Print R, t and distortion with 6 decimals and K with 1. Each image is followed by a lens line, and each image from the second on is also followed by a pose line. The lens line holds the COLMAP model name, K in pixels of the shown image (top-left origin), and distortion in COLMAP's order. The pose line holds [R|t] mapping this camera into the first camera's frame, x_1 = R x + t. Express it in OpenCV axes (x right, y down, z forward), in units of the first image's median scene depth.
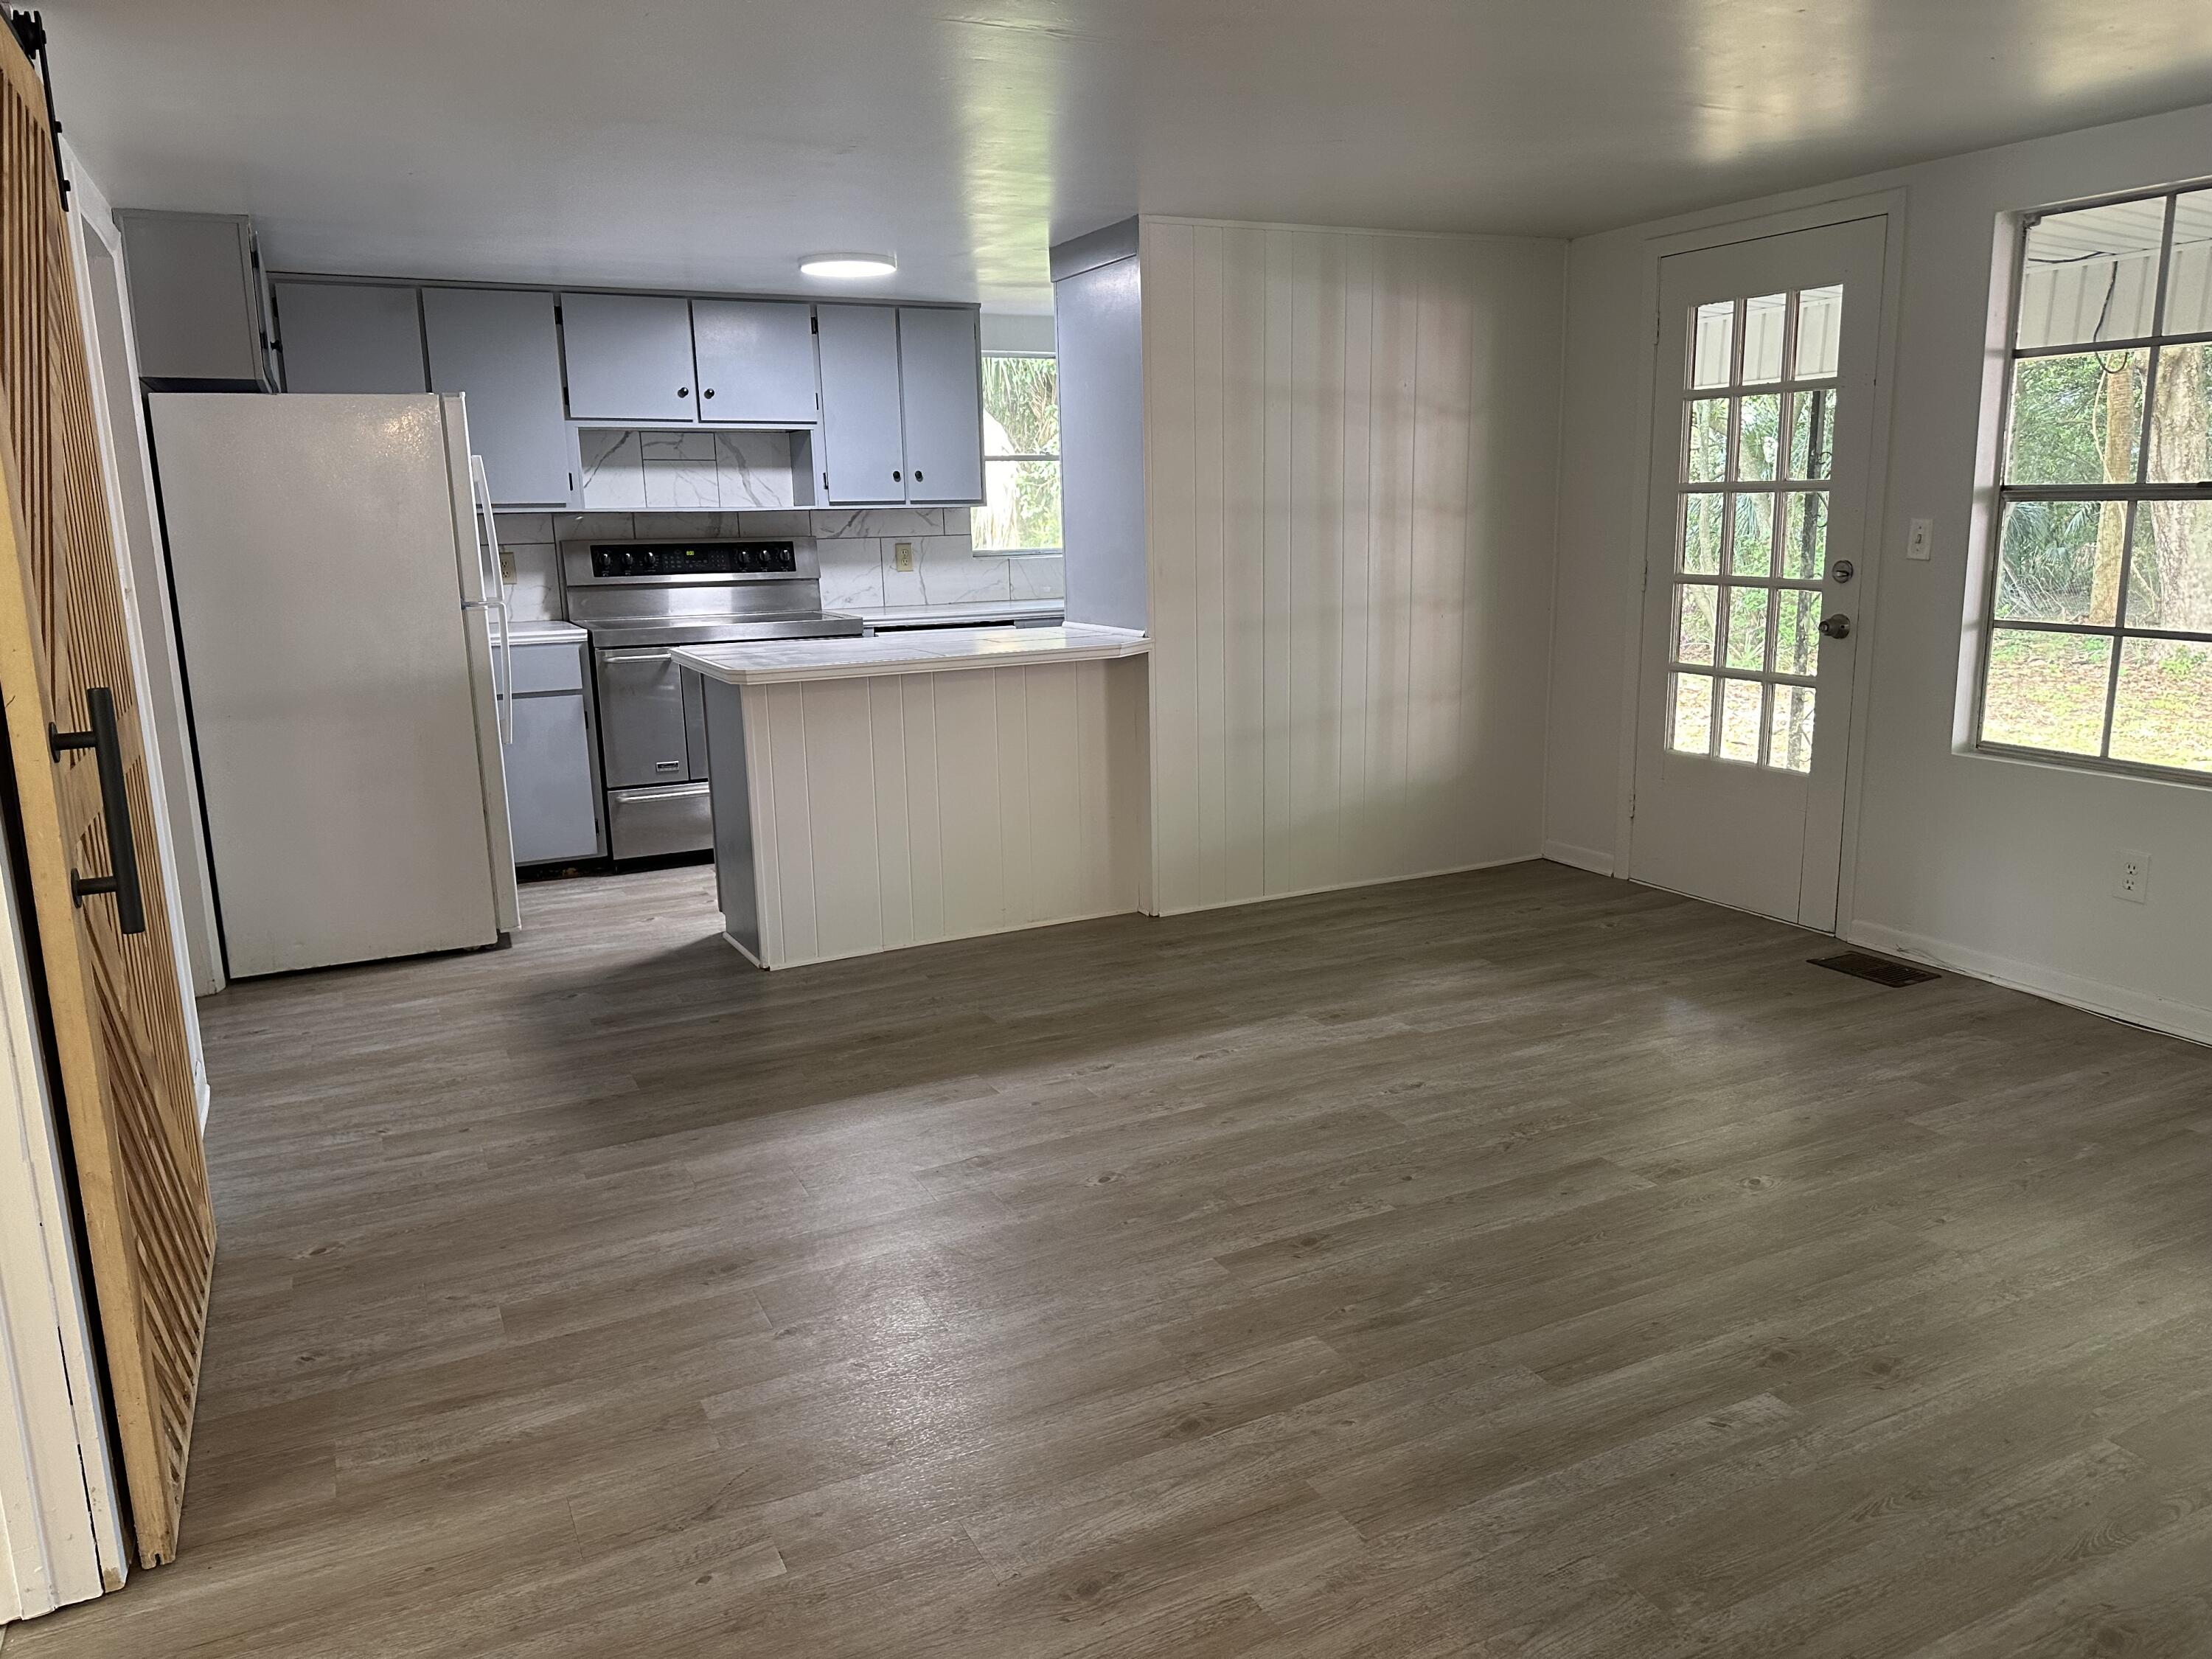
lens RADIAL K [[1539.7, 0, 1097.7], [0, 1539.7, 825.9], [0, 0, 1]] dist [0.133436, -0.209626]
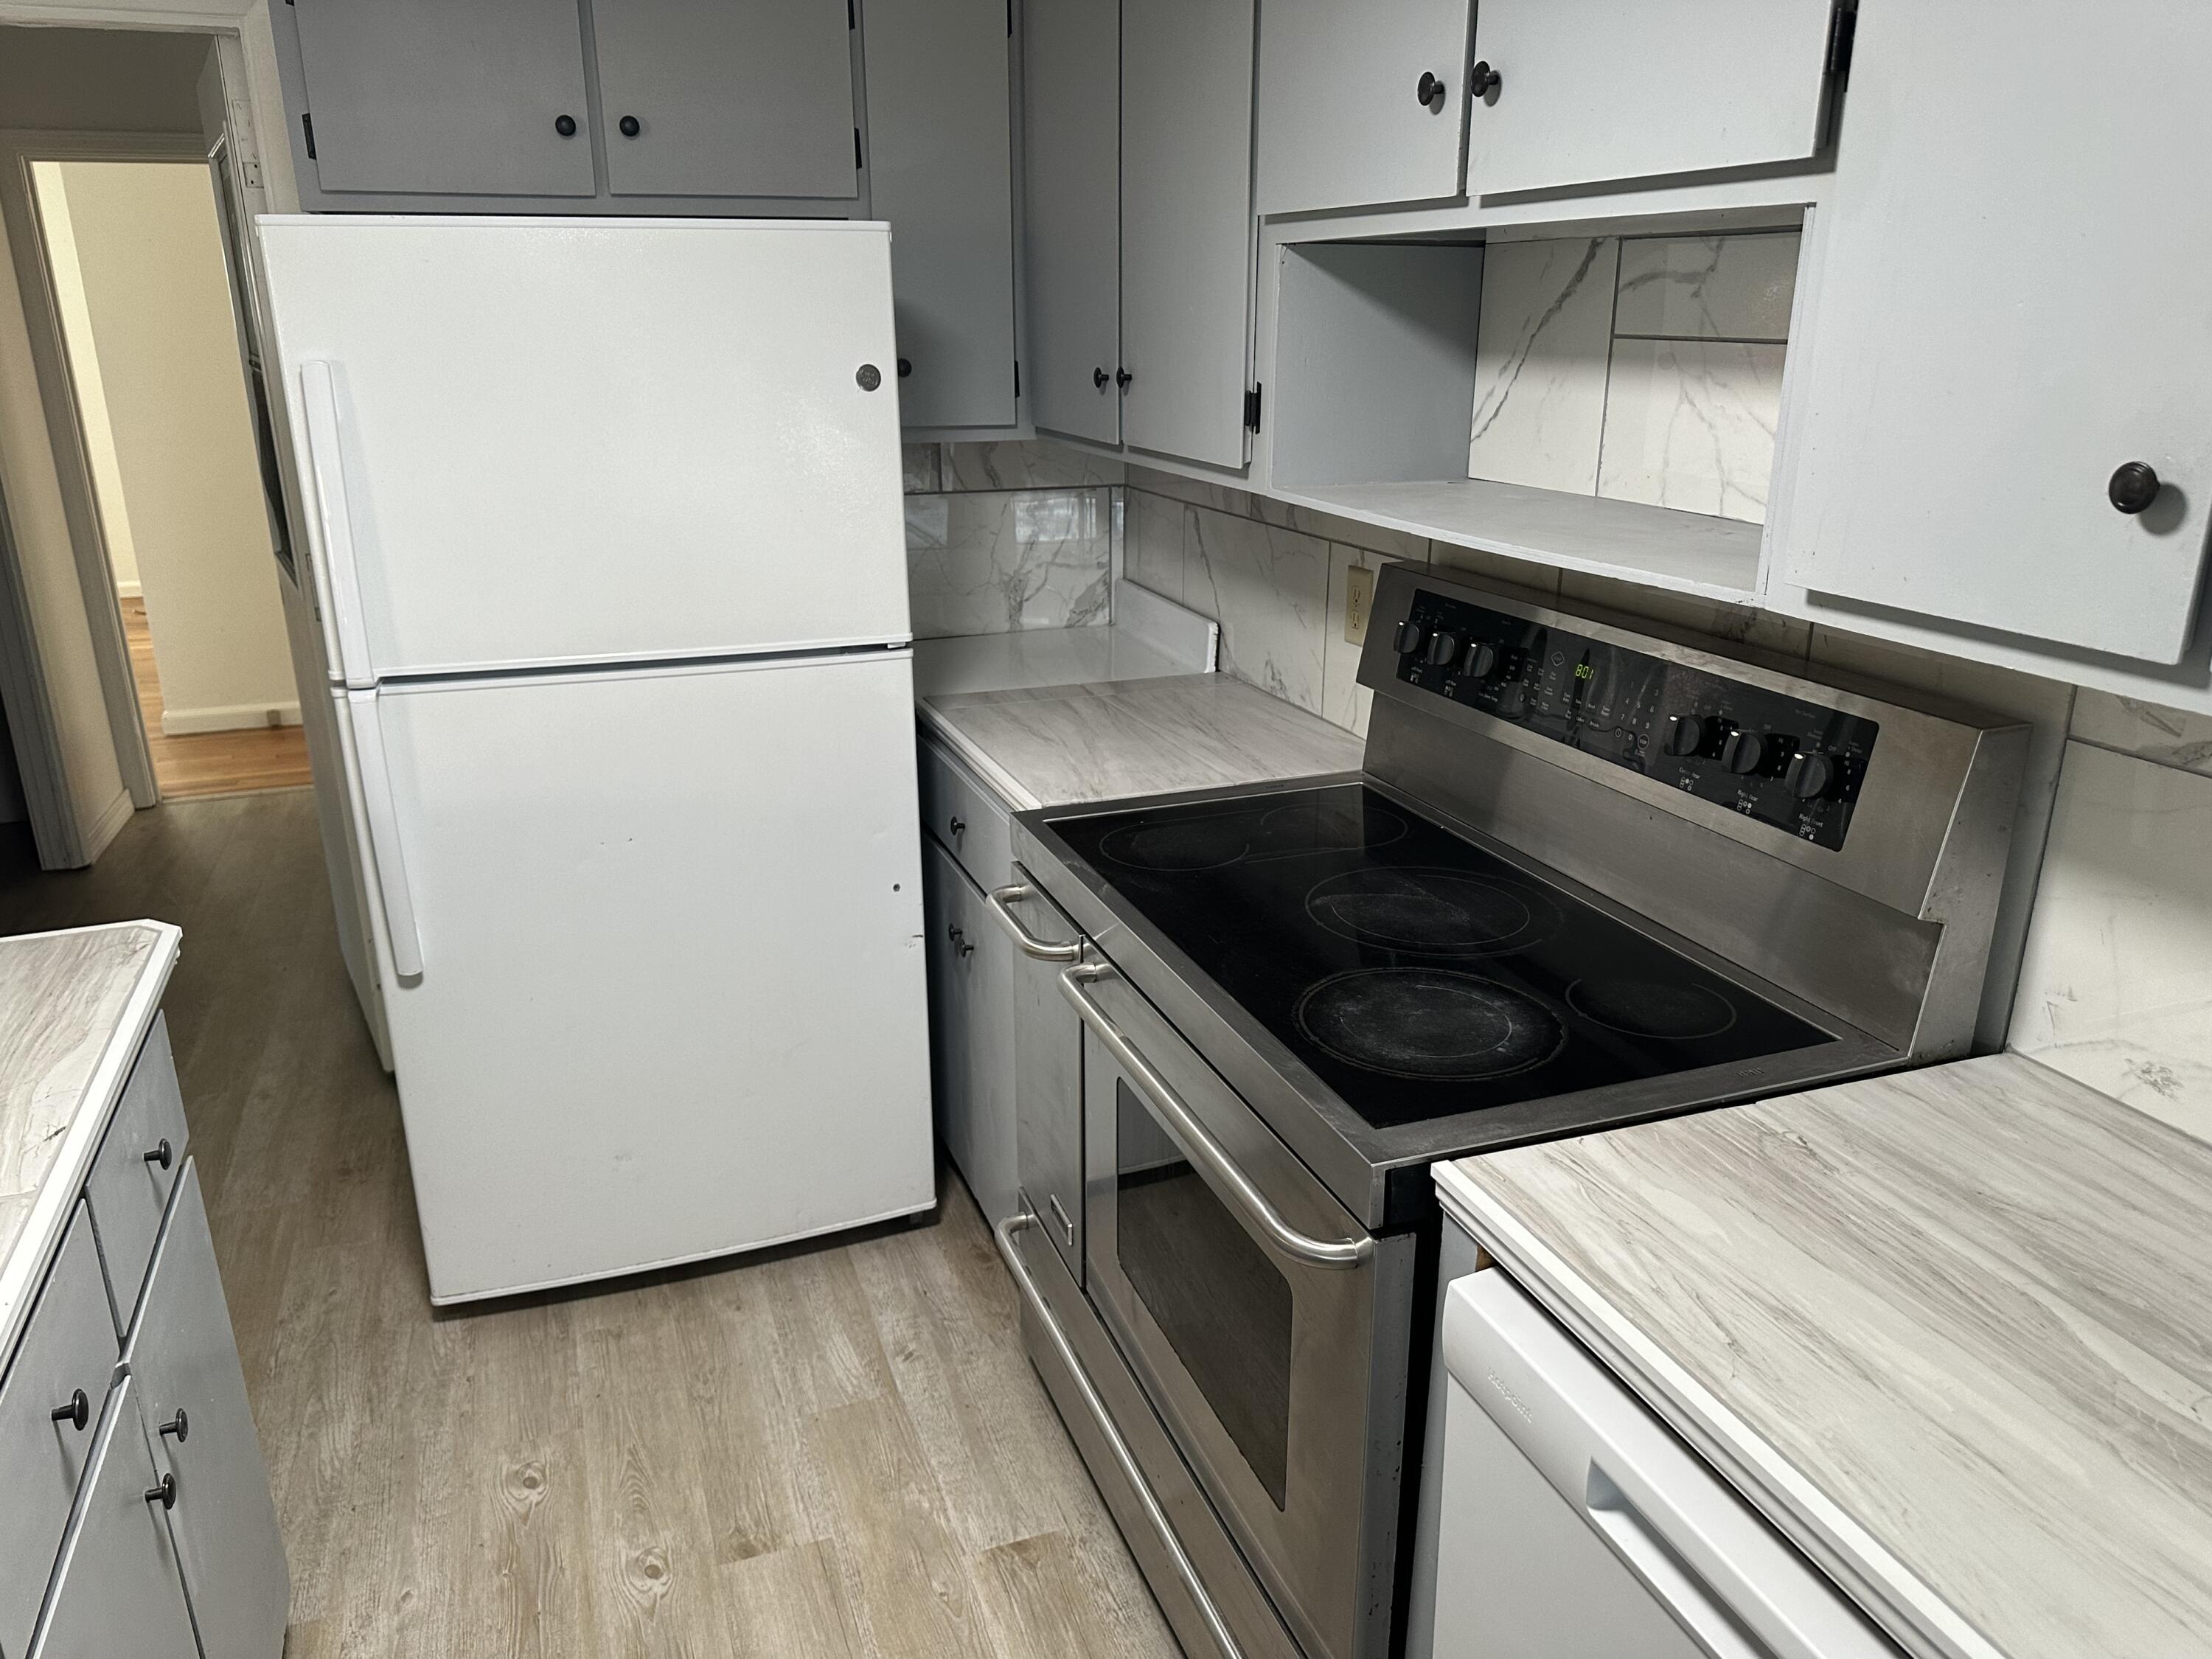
lens RADIAL K [[1570.5, 0, 1100.6], [0, 1570.5, 833.5], [0, 0, 1]] dist [-0.002074, -0.004451]
pose [[-0.102125, 0.338487, -0.935413, 0.035043], [-0.200870, 0.913943, 0.352648, -0.294869], [0.974280, 0.223910, -0.025344, 1.179616]]
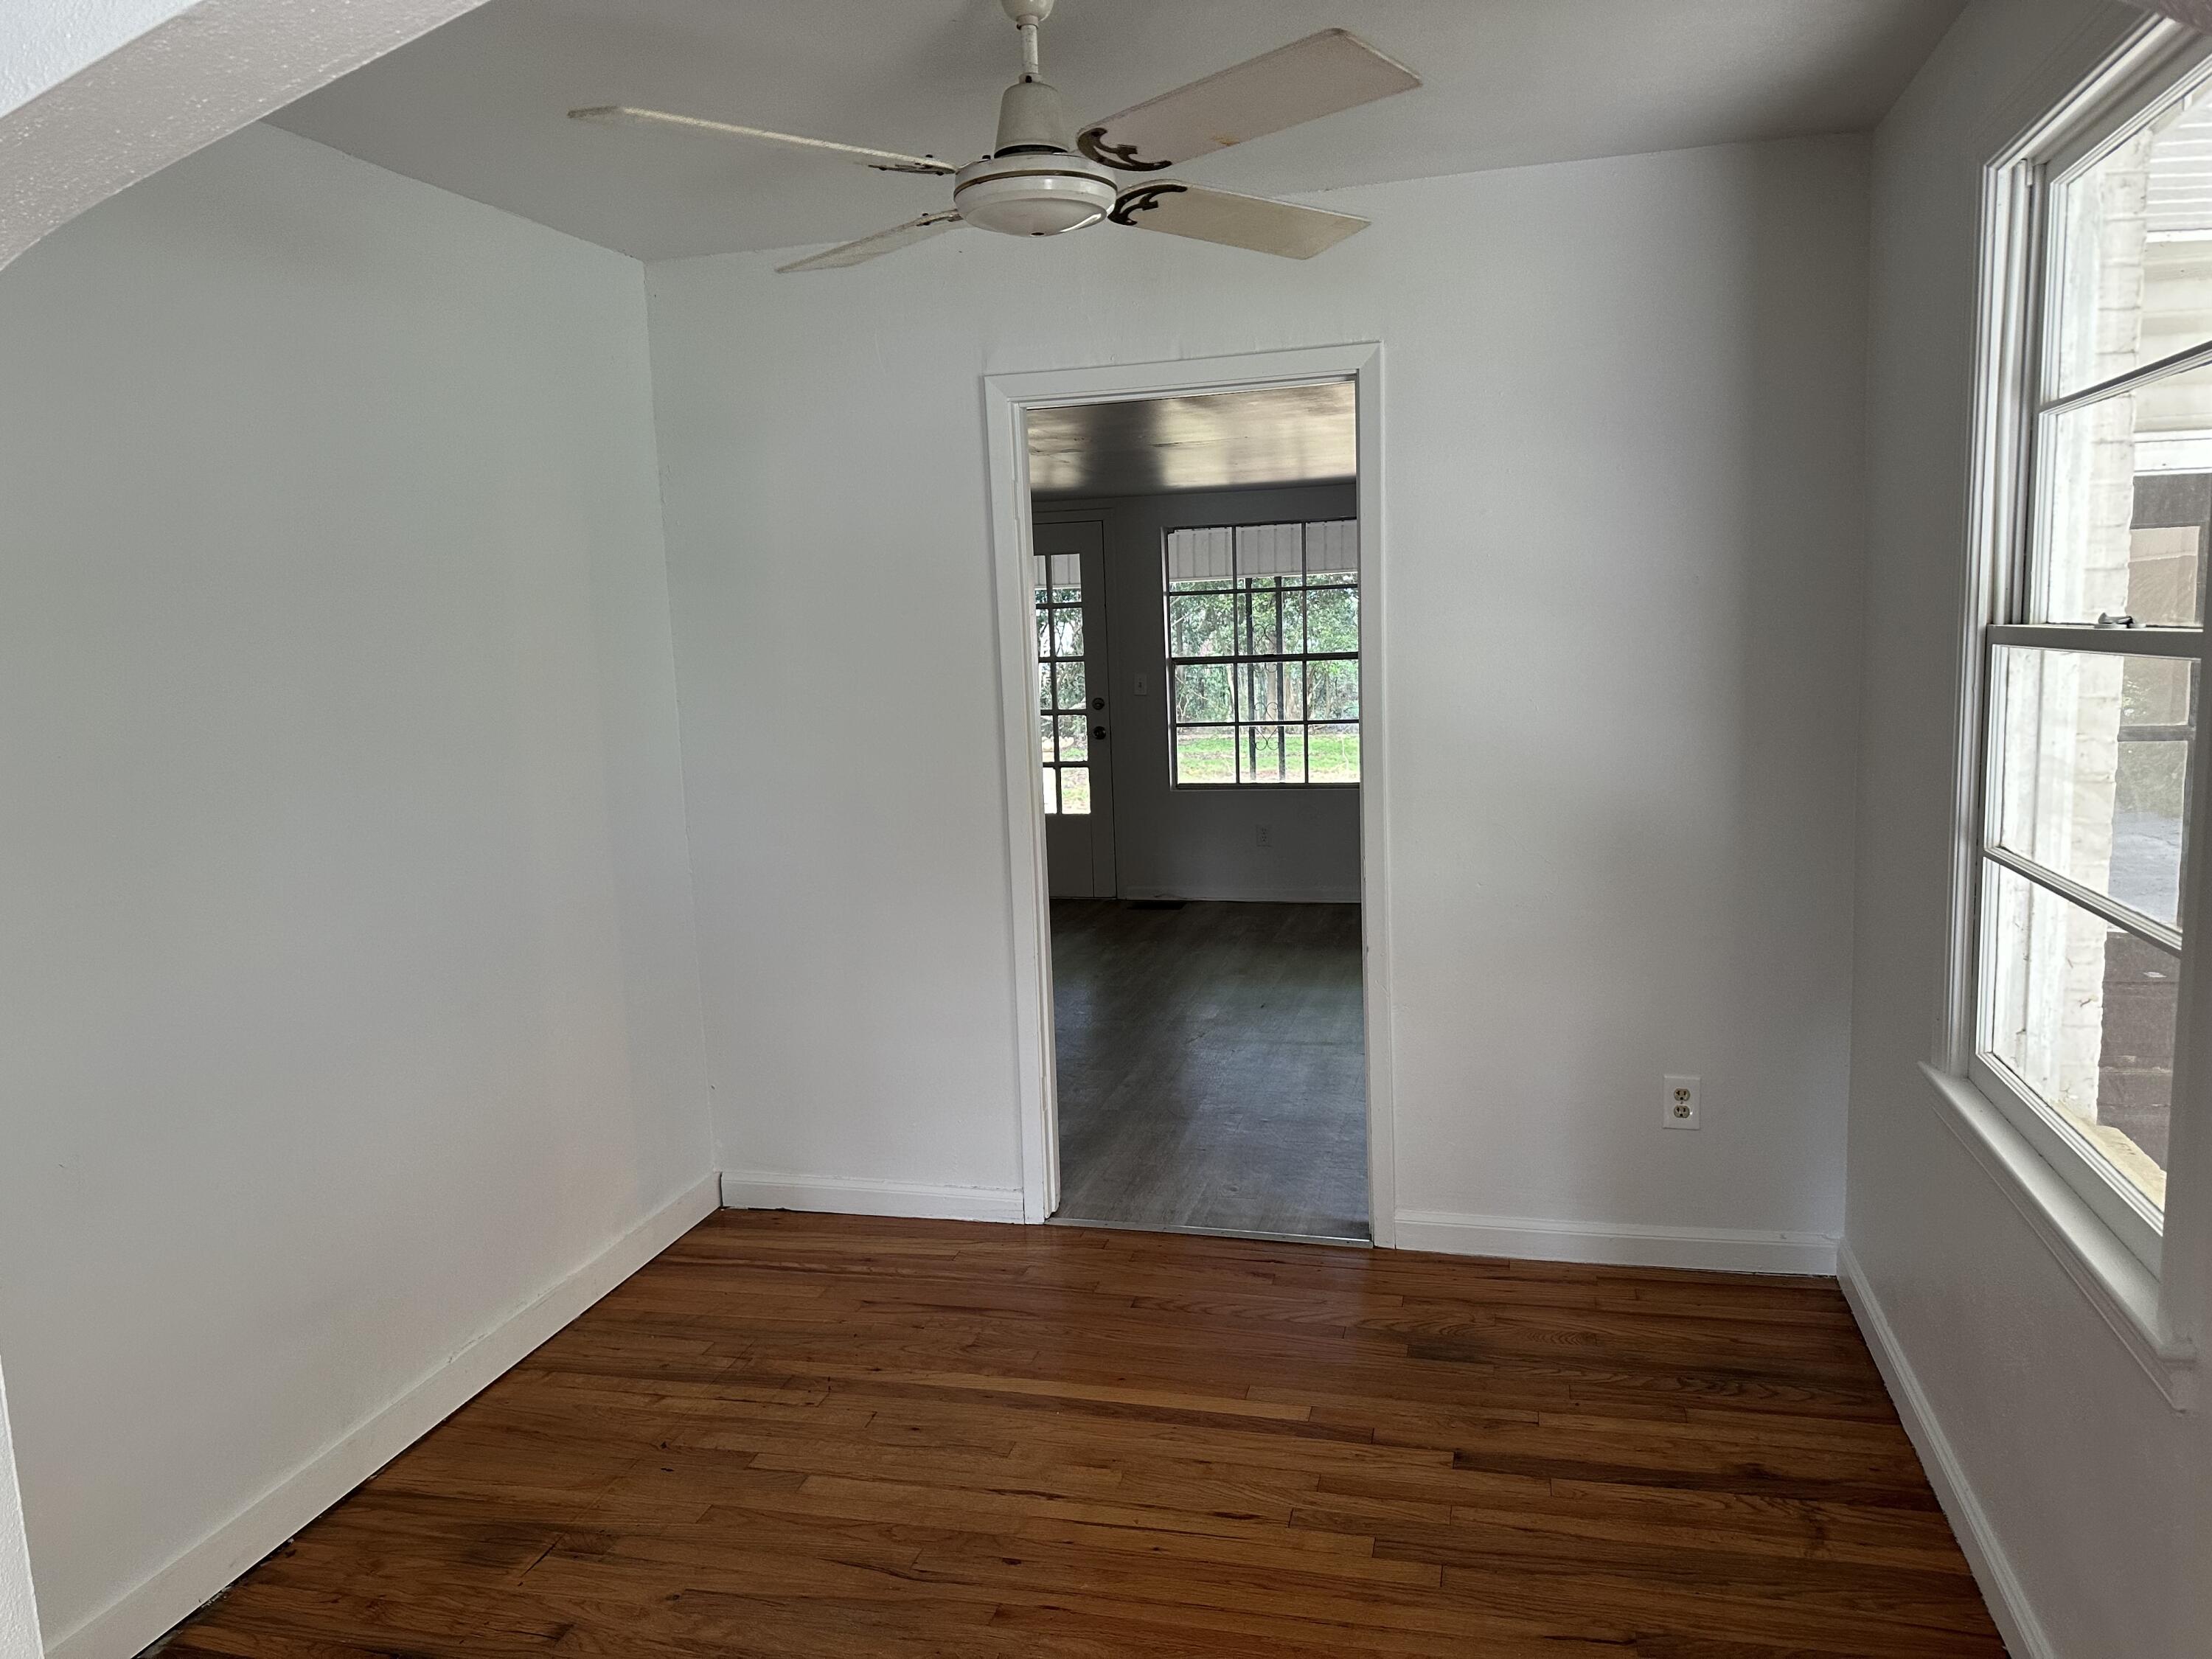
lens RADIAL K [[1570.5, 0, 1100.6], [0, 1570.5, 833.5], [0, 0, 1]] dist [-0.002074, -0.004451]
pose [[0.657533, -0.098288, 0.746987, -0.857928], [0.172044, 0.984847, -0.021856, 0.029923], [-0.733519, 0.142885, 0.664480, -0.208768]]
